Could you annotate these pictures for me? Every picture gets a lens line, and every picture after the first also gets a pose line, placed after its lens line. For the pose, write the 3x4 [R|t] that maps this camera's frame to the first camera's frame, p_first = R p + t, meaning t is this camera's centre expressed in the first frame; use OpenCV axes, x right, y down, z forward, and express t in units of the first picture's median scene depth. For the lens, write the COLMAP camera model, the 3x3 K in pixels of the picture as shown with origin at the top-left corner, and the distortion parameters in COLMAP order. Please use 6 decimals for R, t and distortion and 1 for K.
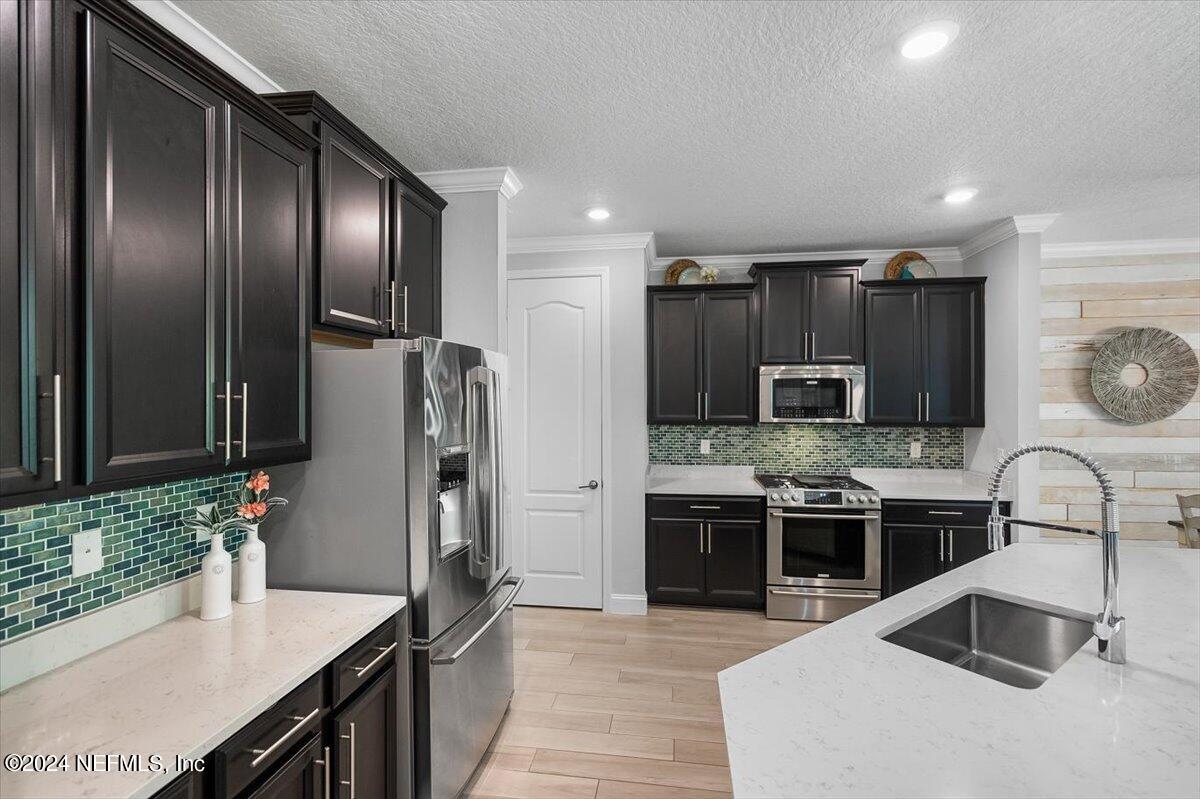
lens RADIAL K [[547.2, 0, 600.0], [0, 547.2, 399.5], [0, 0, 1]] dist [-0.002015, 0.000464]
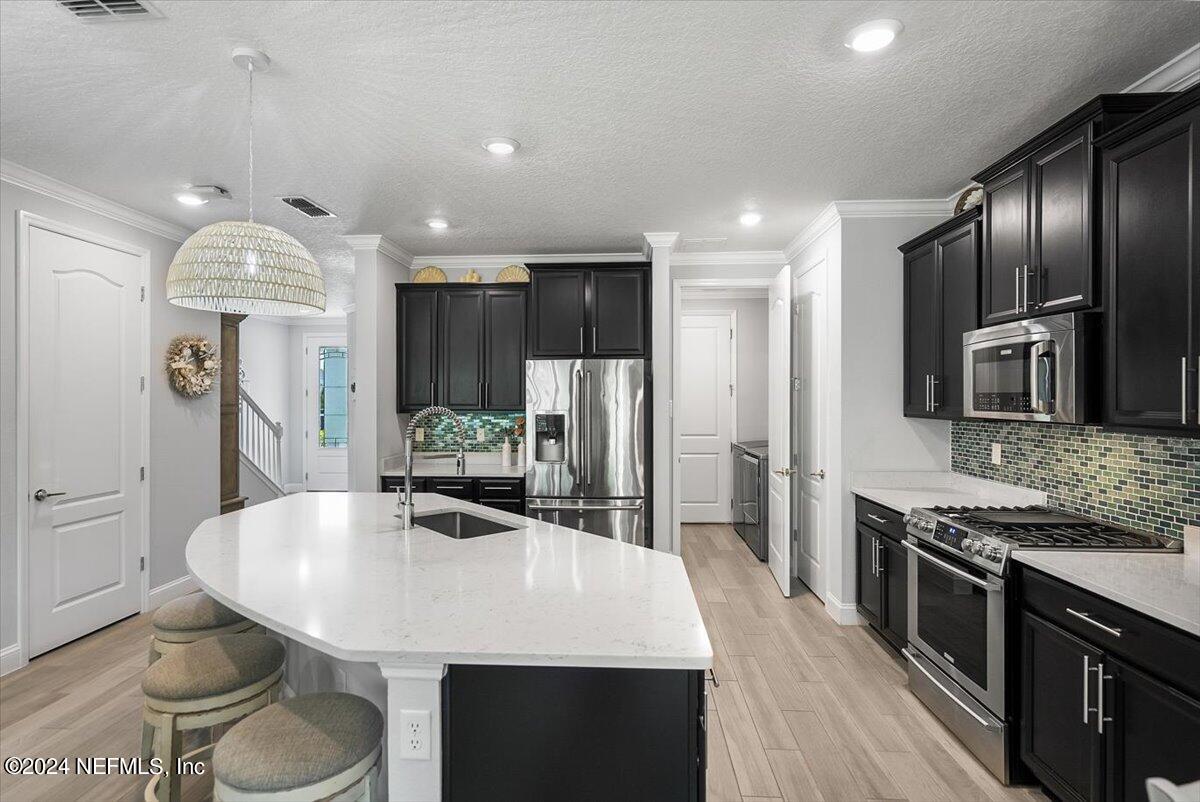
lens RADIAL K [[598.2, 0, 591.0], [0, 598.2, 396.7], [0, 0, 1]] dist [0.001671, 0.001139]
pose [[0.084734, -0.000345, -0.996404, 0.967056], [-0.000186, 1.000000, -0.000362, 0.017437], [0.996404, 0.000216, 0.084734, 0.476605]]
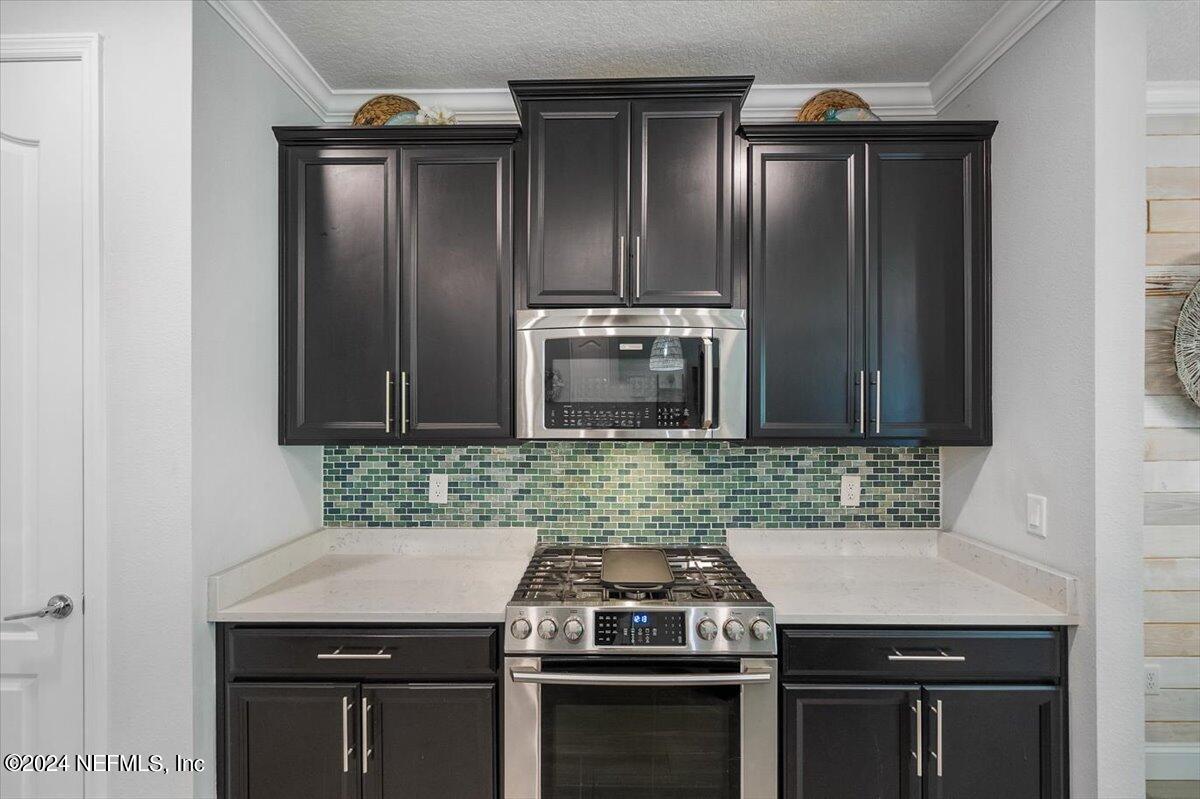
lens RADIAL K [[548.5, 0, 600.1], [0, 548.5, 408.3], [0, 0, 1]] dist [-0.004129, -0.000313]
pose [[0.992453, -0.000988, 0.122624, 0.298631], [0.001180, 0.999998, -0.001491, 0.017997], [-0.122622, 0.001624, 0.992452, 0.549095]]
